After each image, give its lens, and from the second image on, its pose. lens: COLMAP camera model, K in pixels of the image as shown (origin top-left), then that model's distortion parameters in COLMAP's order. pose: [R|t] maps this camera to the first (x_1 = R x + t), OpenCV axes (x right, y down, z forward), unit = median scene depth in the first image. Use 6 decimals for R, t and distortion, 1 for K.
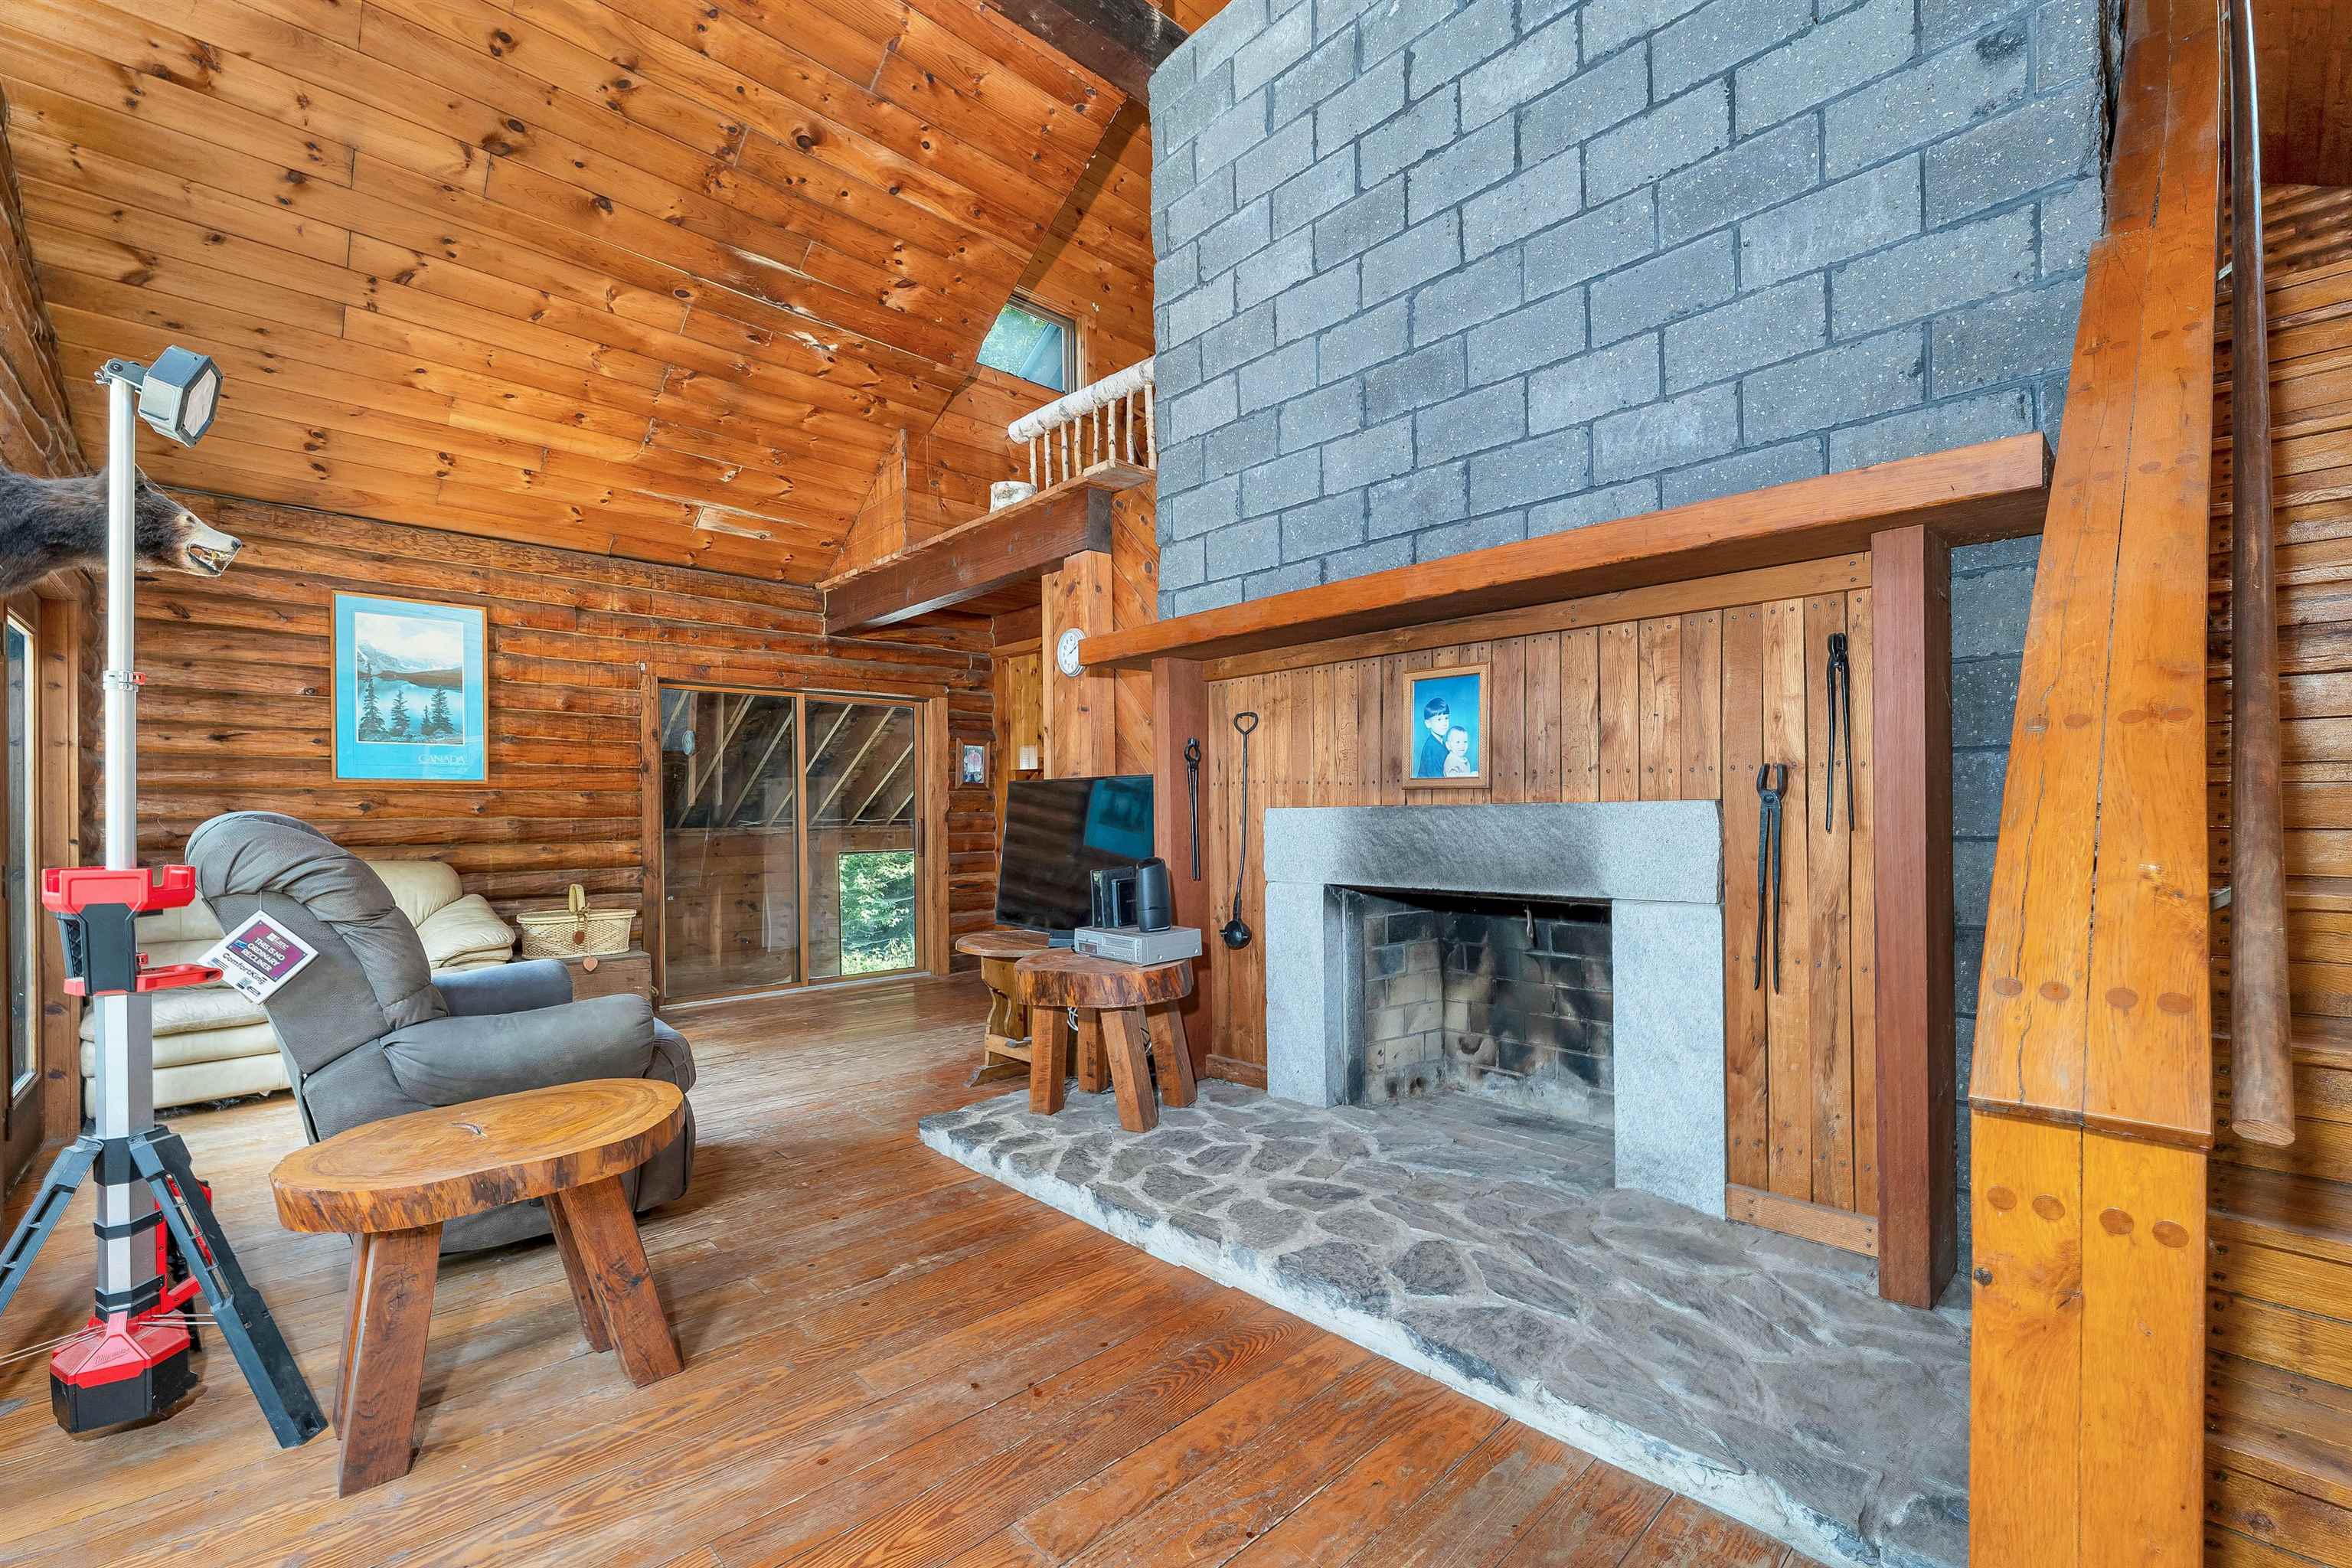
lens RADIAL K [[985.7, 0, 1170.8], [0, 985.7, 816.9], [0, 0, 1]] dist [-0.000406, -0.000059]
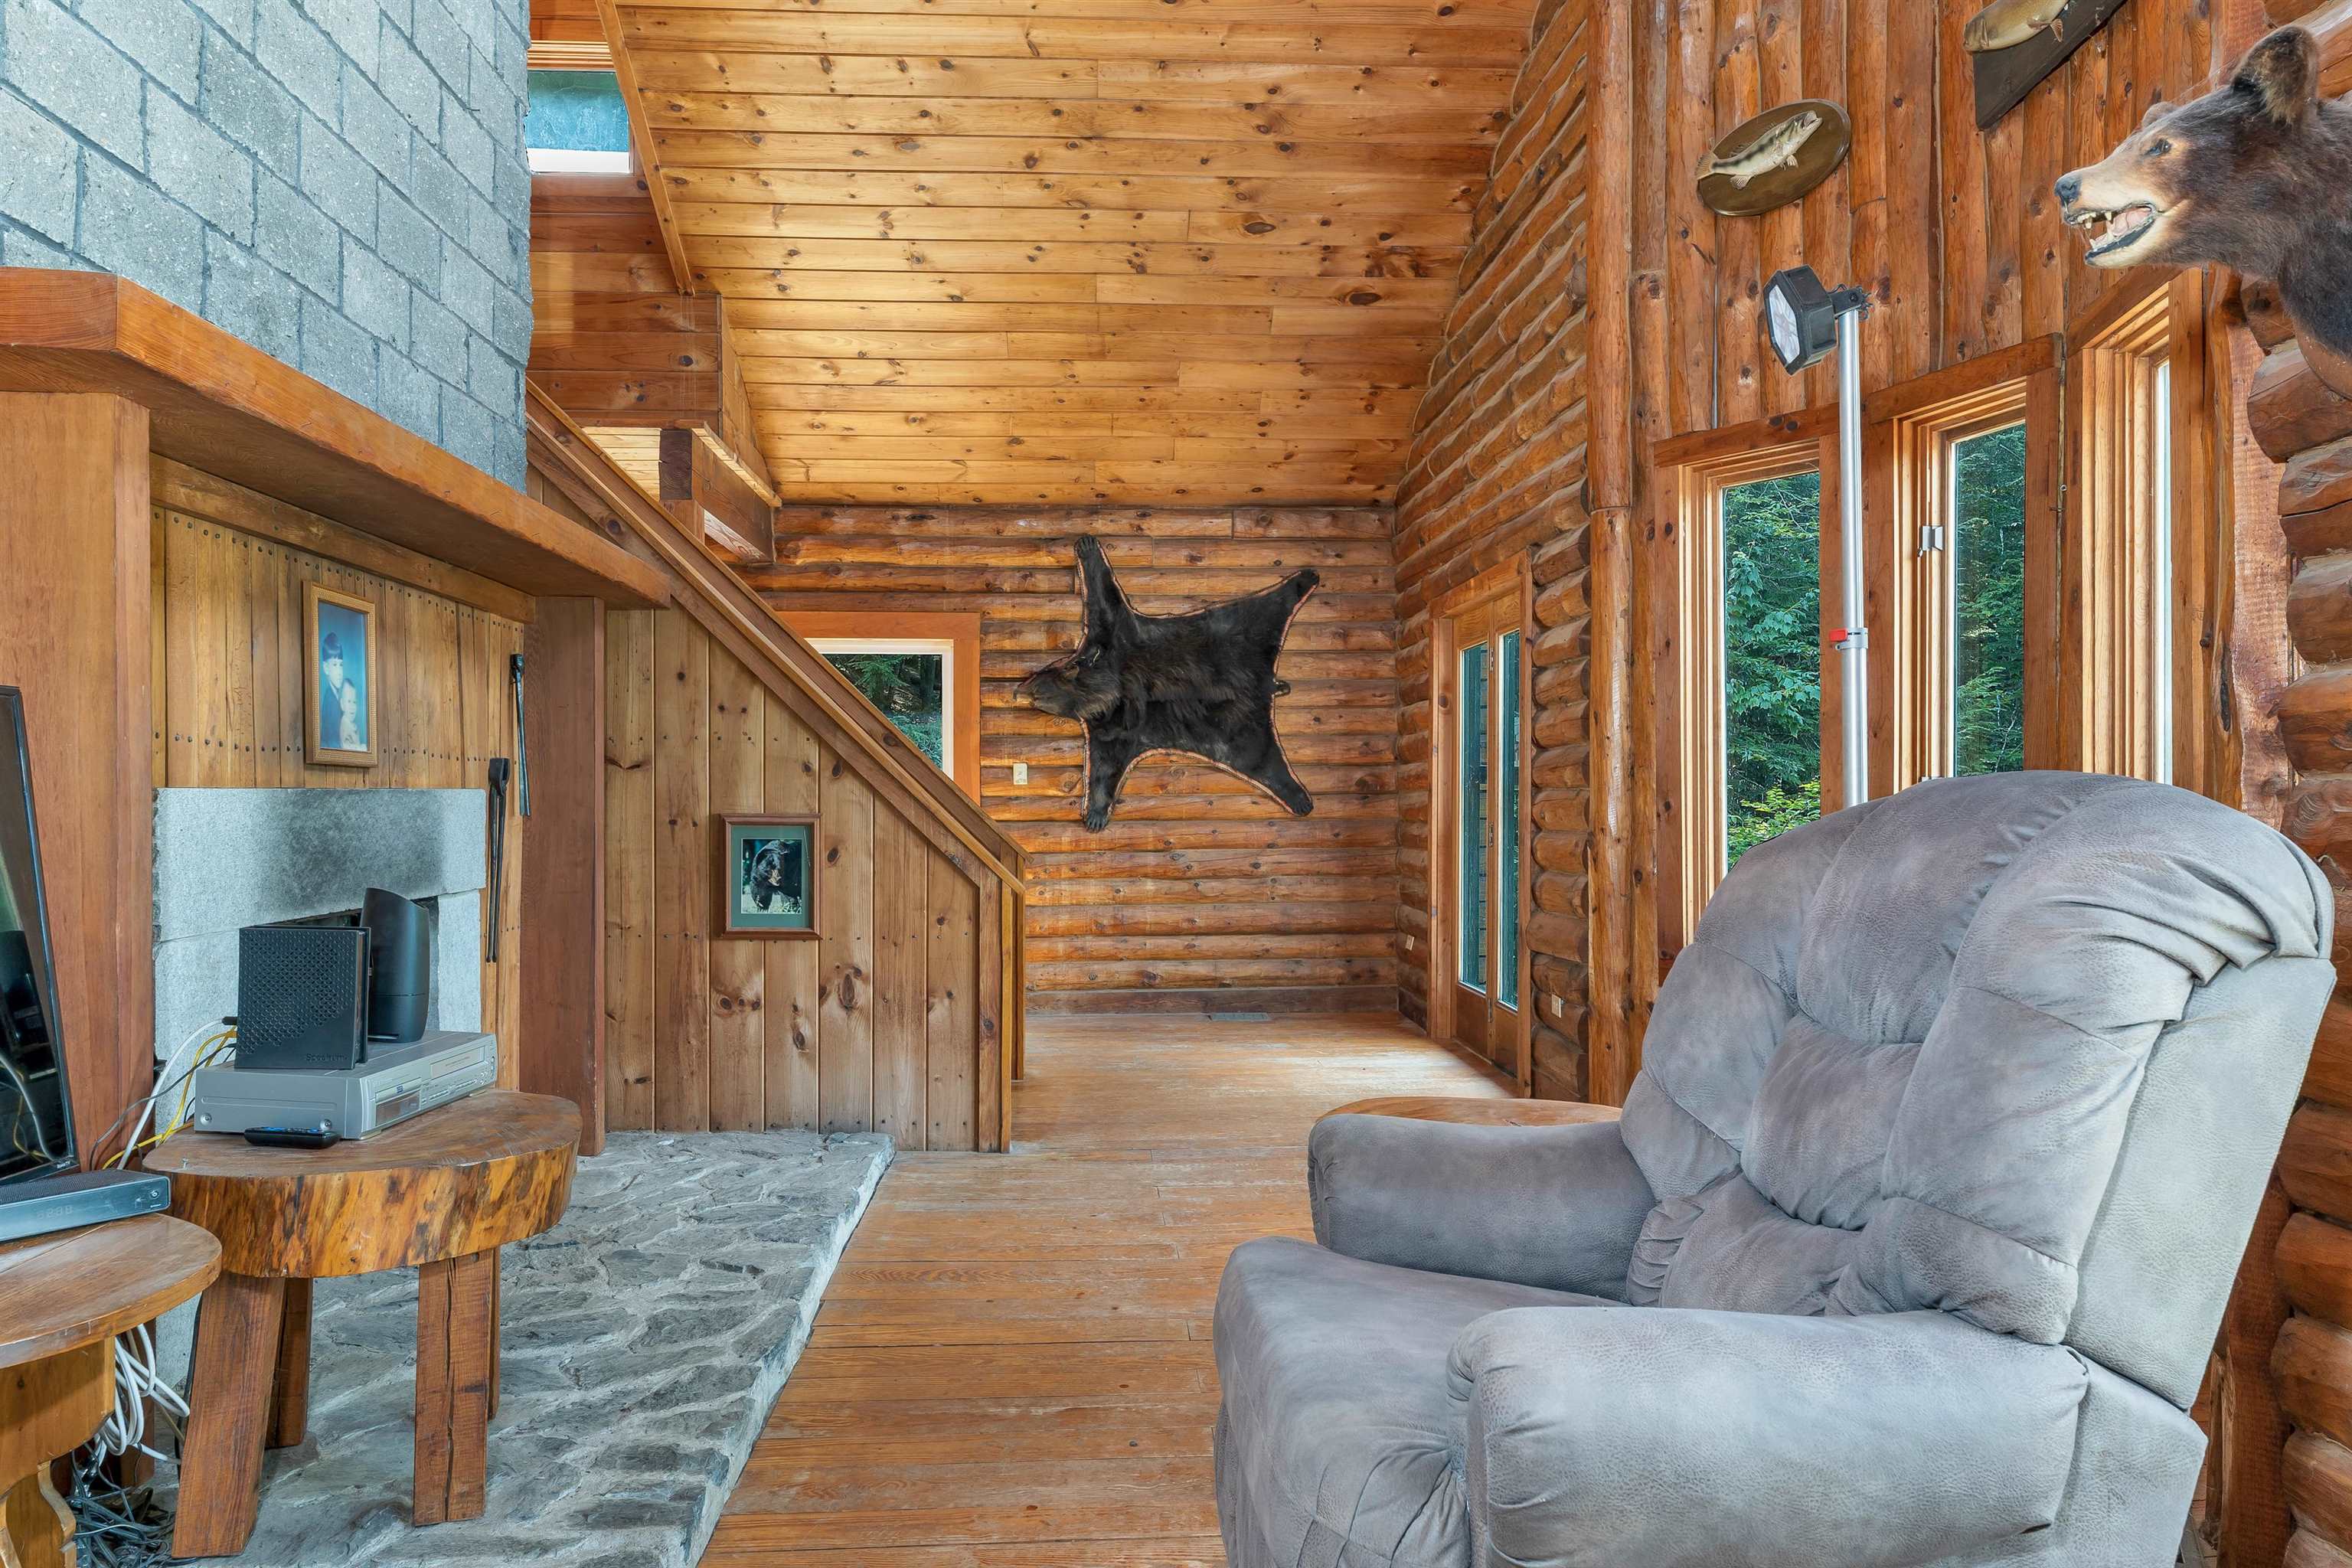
lens RADIAL K [[1587.6, 0, 1181.8], [0, 1587.6, 809.9], [0, 0, 1]] dist [-0.004716, 0.002474]
pose [[-0.773224, 0.005365, 0.634111, -0.673724], [0.011634, 0.999916, 0.005726, 0.002573], [-0.634027, 0.011805, -0.773221, 1.125453]]
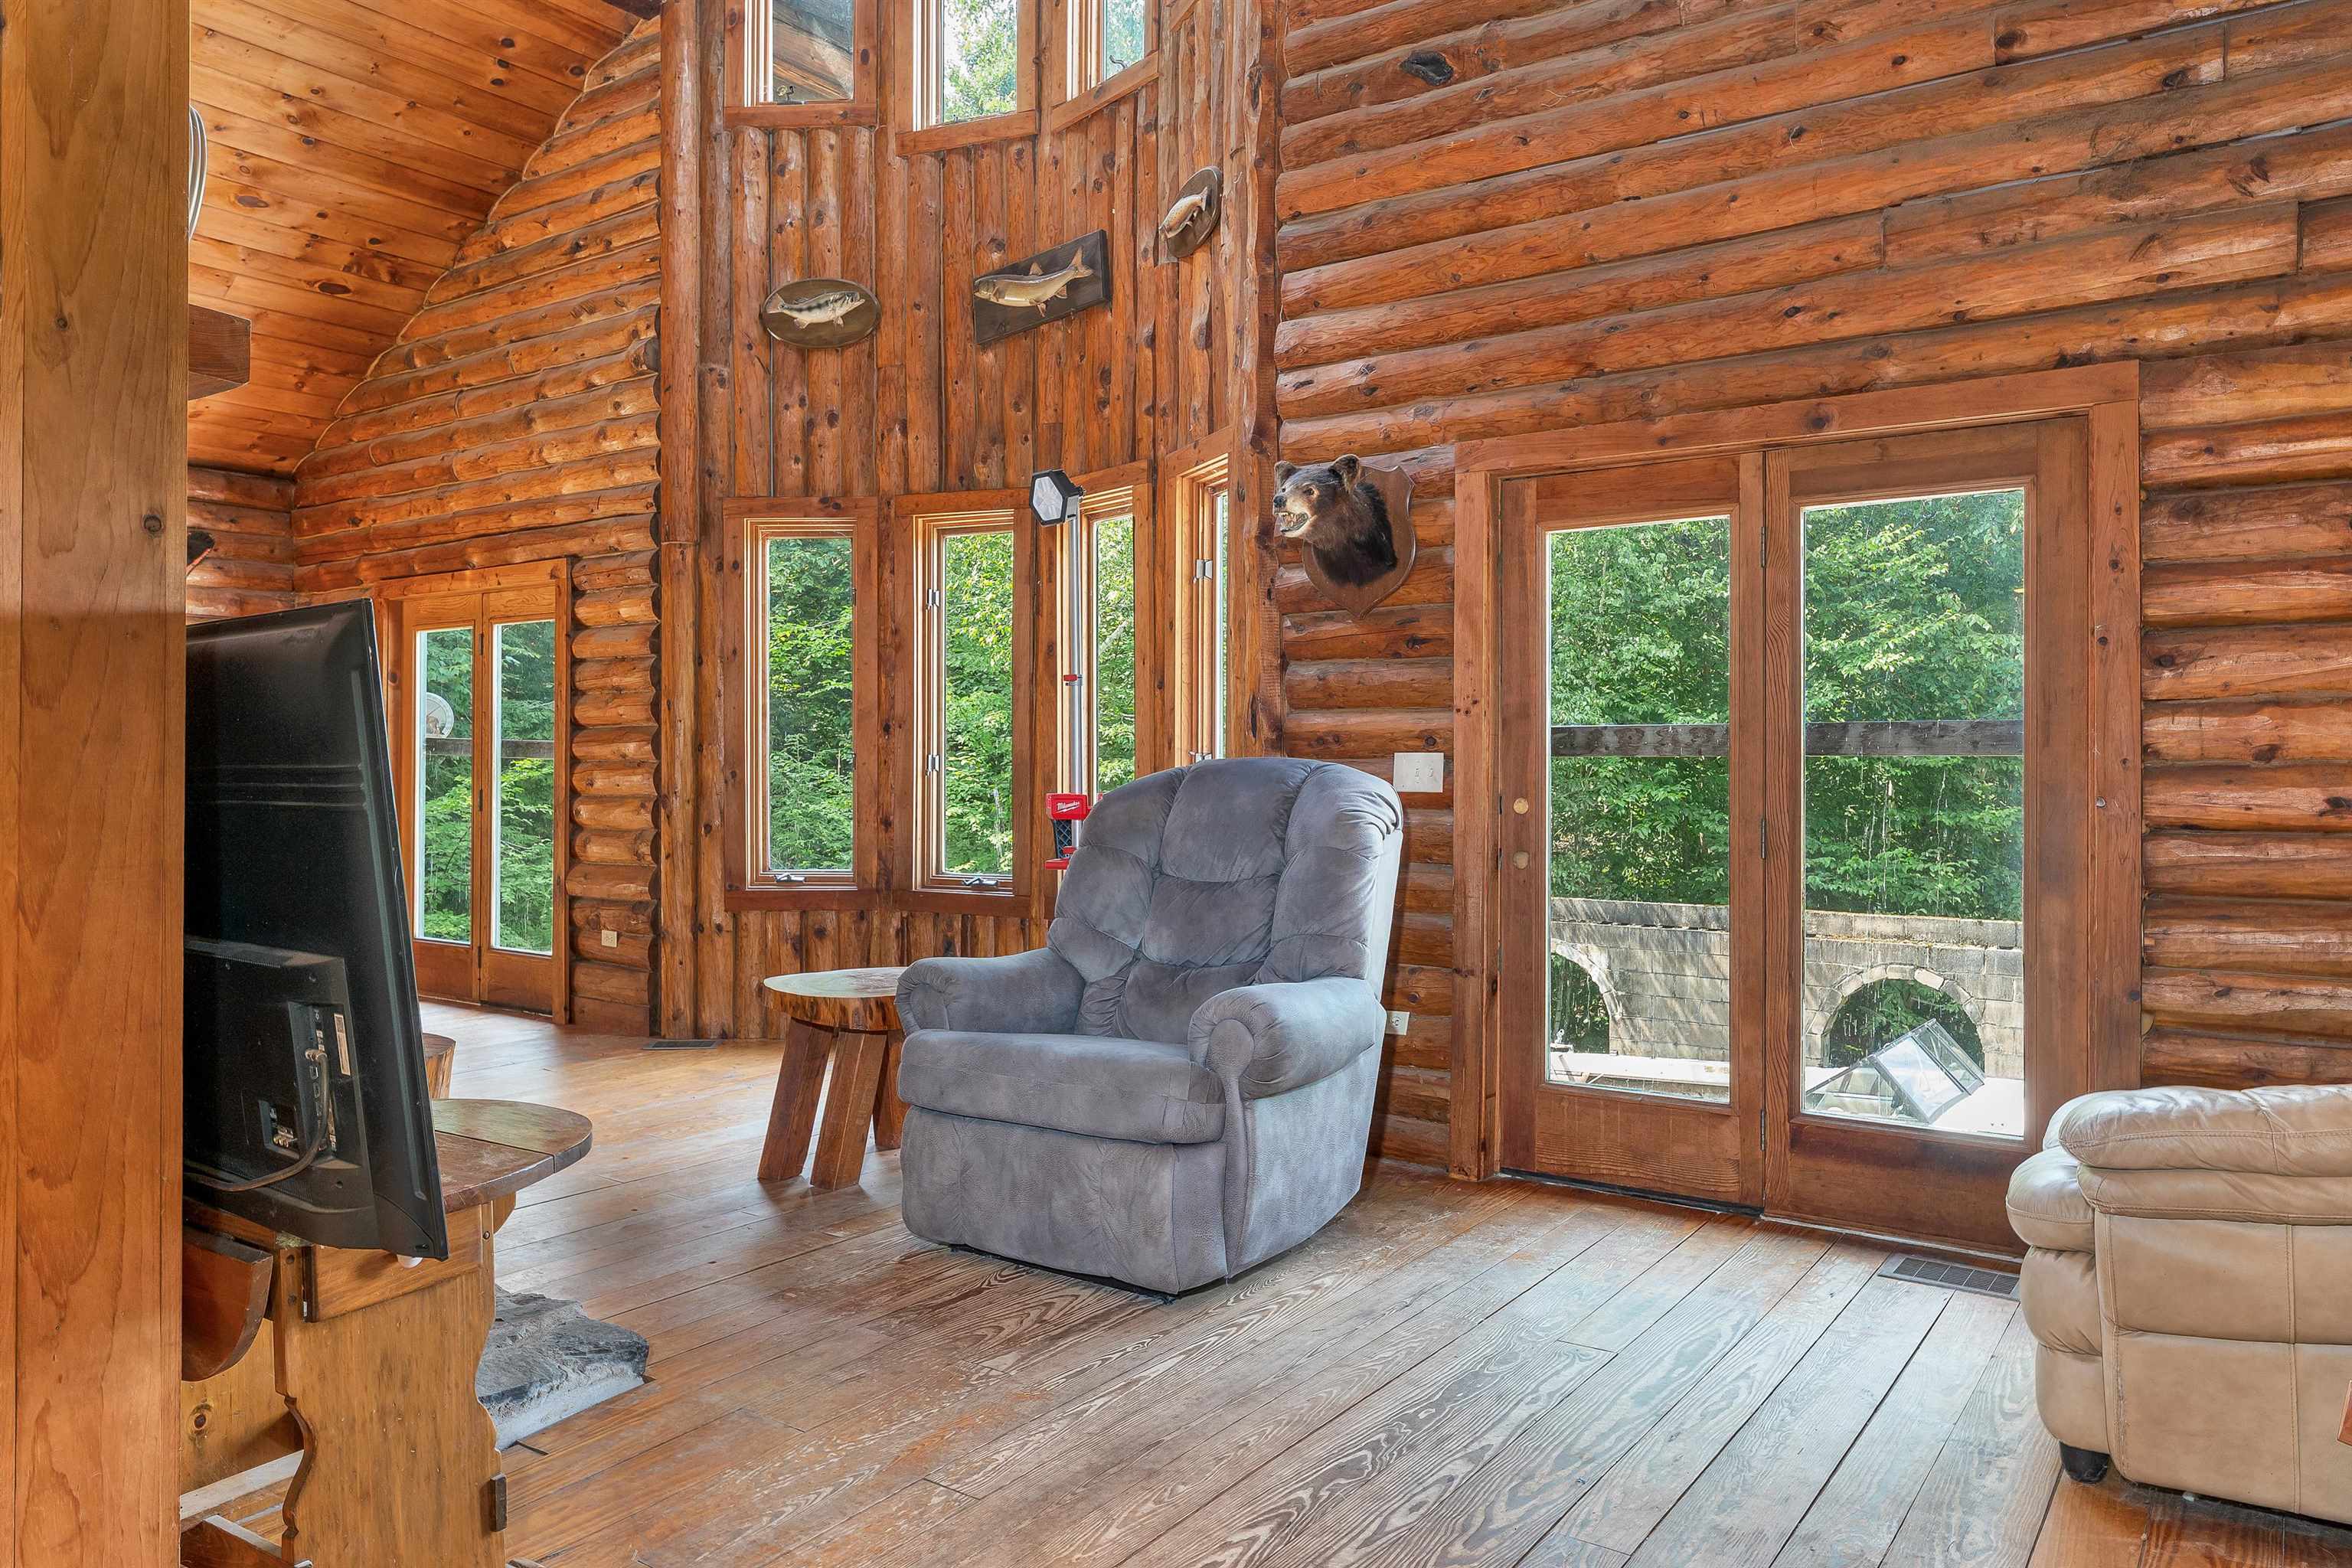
lens RADIAL K [[1573.2, 0, 1178.6], [0, 1573.2, 771.5], [0, 0, 1]] dist [-0.002928, -0.000515]
pose [[-0.979573, 0.006991, -0.200965, -0.313791], [0.005562, 0.999955, 0.007679, -0.001856], [0.201010, 0.006405, -0.979568, 1.598644]]
